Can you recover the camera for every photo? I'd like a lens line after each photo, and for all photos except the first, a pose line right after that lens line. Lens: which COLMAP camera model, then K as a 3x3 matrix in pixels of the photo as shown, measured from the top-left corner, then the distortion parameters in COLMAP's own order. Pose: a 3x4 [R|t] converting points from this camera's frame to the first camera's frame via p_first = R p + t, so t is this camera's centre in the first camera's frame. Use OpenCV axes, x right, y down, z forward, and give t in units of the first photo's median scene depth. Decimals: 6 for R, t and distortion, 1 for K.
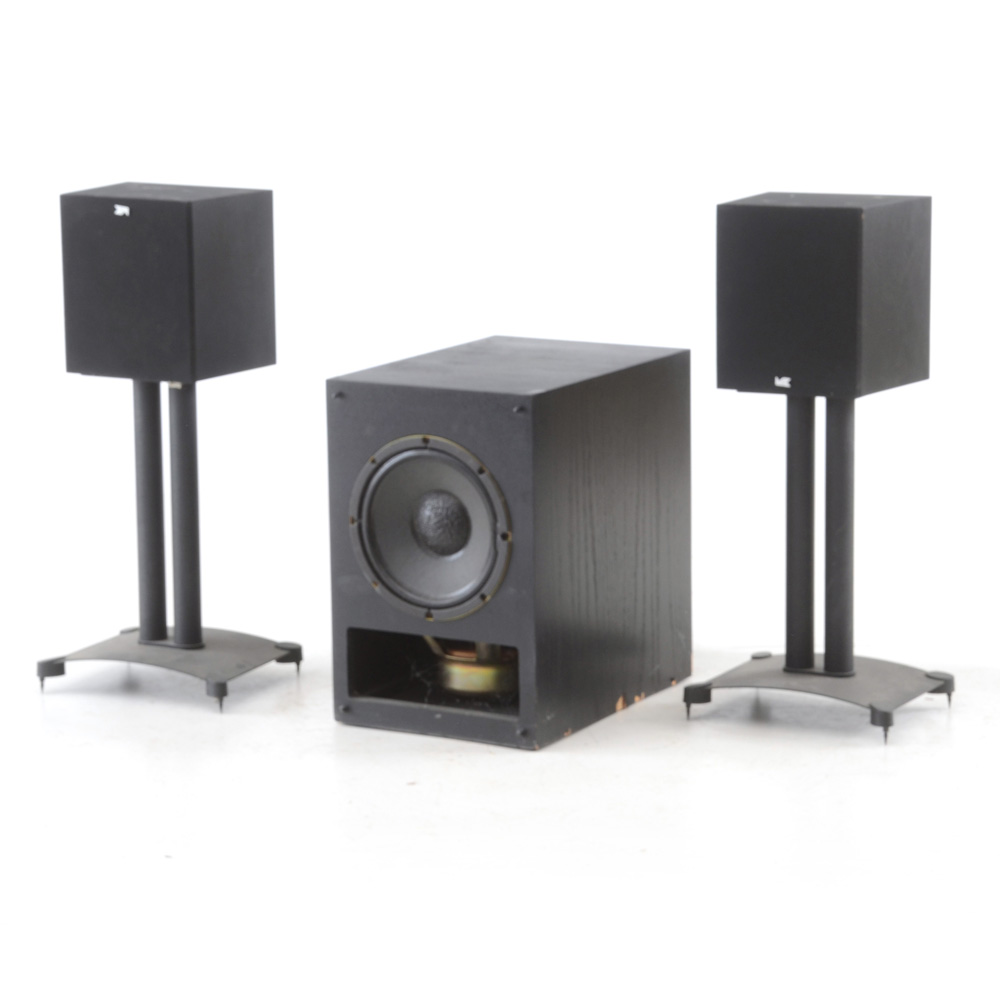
lens RADIAL K [[3630.3, 0, 500.0], [0, 3630.3, 500.0], [0, 0, 1]] dist [-0.129178, 28.579964]
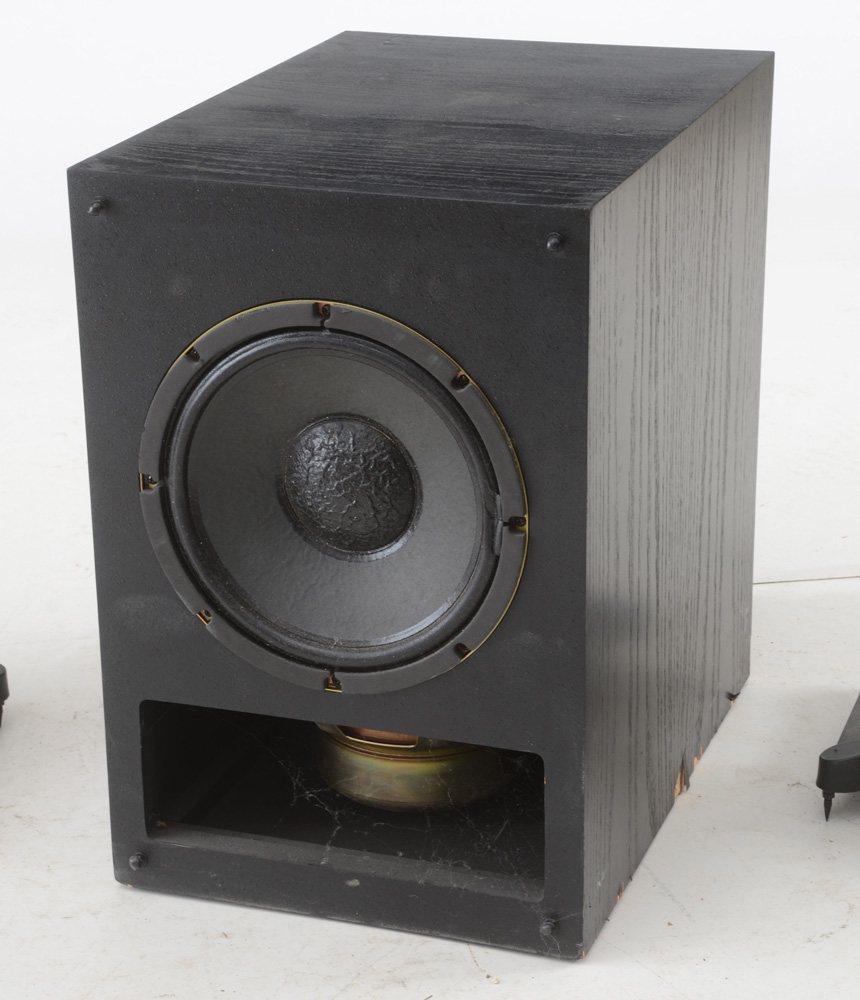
lens RADIAL K [[2458.1, 0, 430.0], [0, 2458.1, 500.0], [0, 0, 1]] dist [0.266950, 0.327685]
pose [[0.980013, -0.065726, 0.187764, -0.064147], [0.032572, 0.984121, 0.174482, -0.044979], [-0.196251, -0.164879, 0.966592, 0.694994]]
